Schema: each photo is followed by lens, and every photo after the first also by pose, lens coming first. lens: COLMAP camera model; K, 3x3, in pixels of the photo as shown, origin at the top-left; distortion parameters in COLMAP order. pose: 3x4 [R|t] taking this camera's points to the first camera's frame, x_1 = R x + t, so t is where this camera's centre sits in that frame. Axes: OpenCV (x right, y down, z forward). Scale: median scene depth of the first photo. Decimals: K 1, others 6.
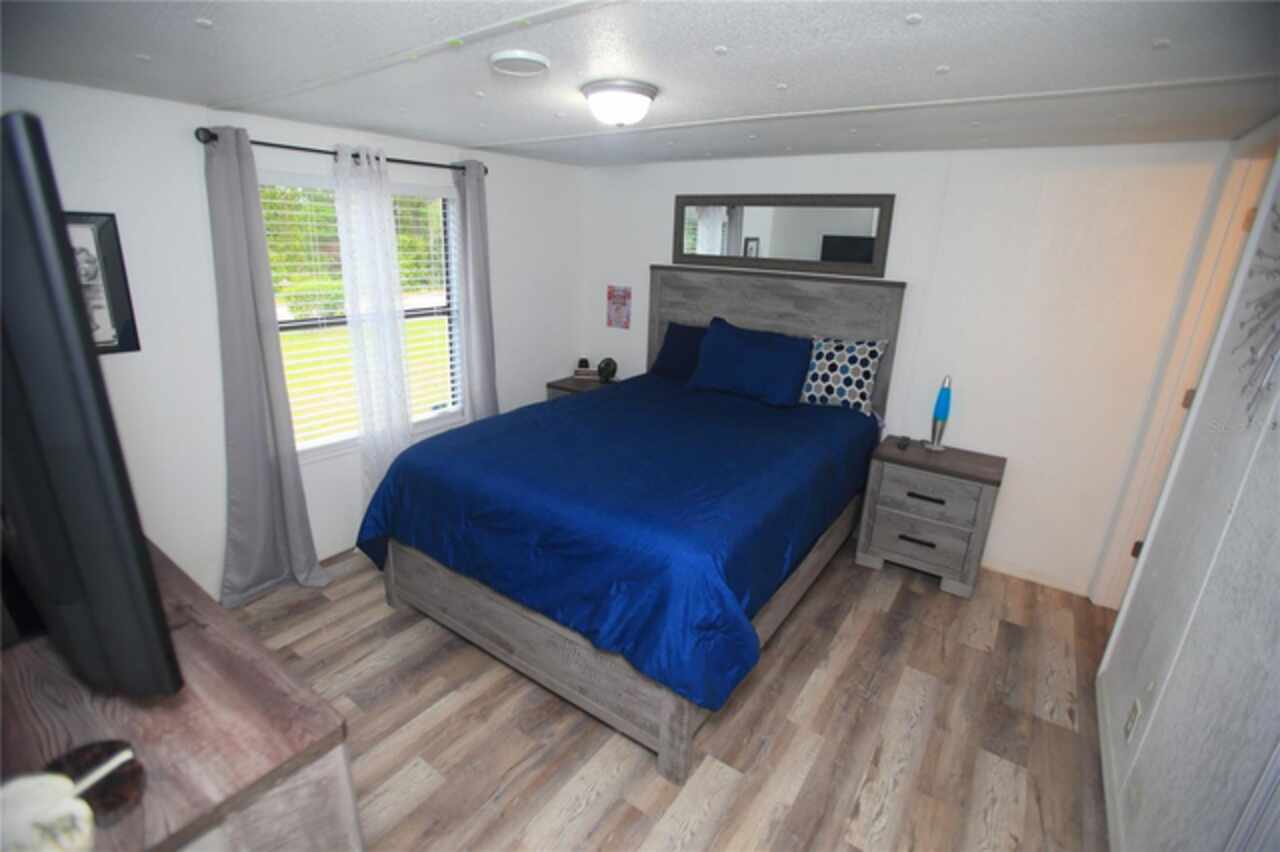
lens RADIAL K [[585.9, 0, 635.8], [0, 585.9, 429.7], [0, 0, 1]] dist [-0.079971, 0.033283]
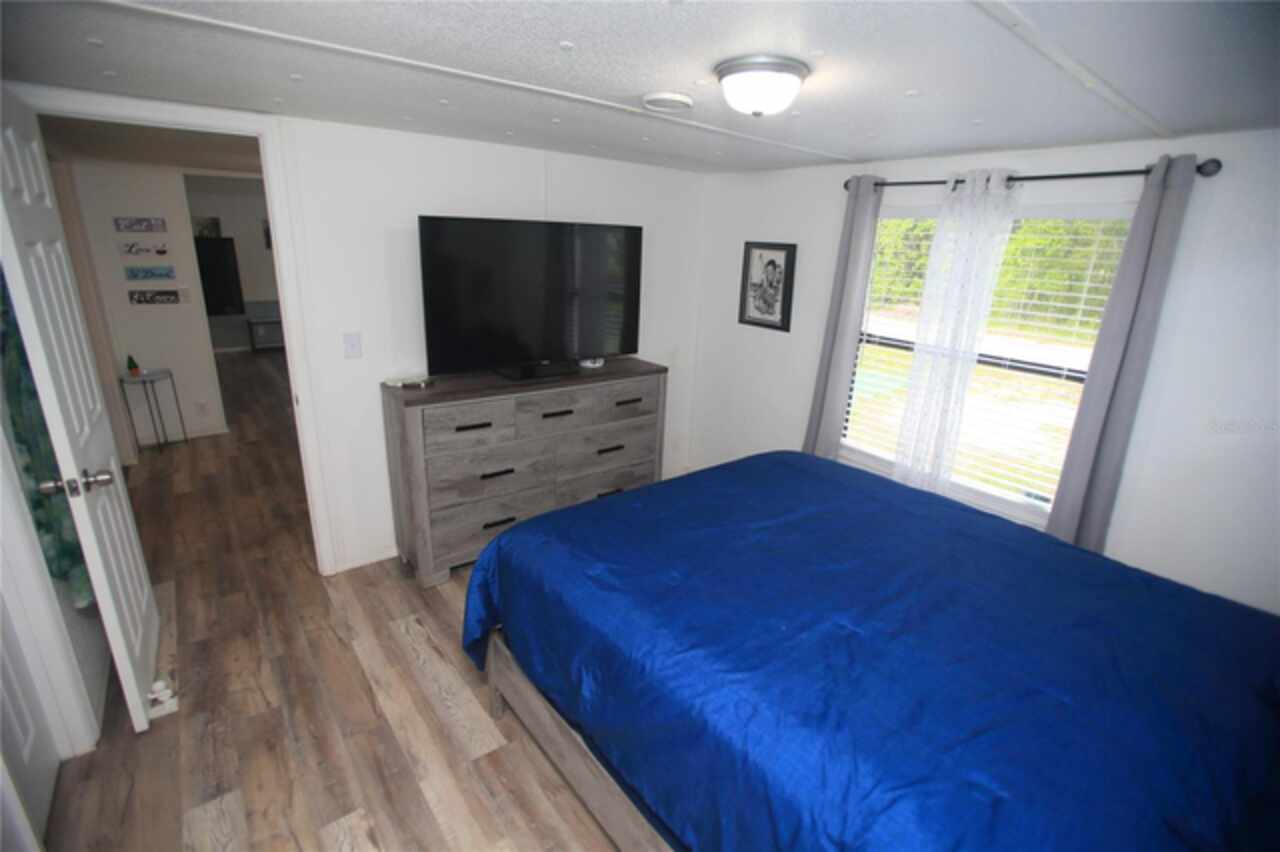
lens RADIAL K [[585.9, 0, 635.8], [0, 585.9, 429.7], [0, 0, 1]] dist [-0.079971, 0.033283]
pose [[-0.294148, 0.247089, -0.923268, 0.636820], [-0.339539, 0.875976, 0.342608, -0.258552], [0.893415, 0.414263, -0.173770, 0.847258]]
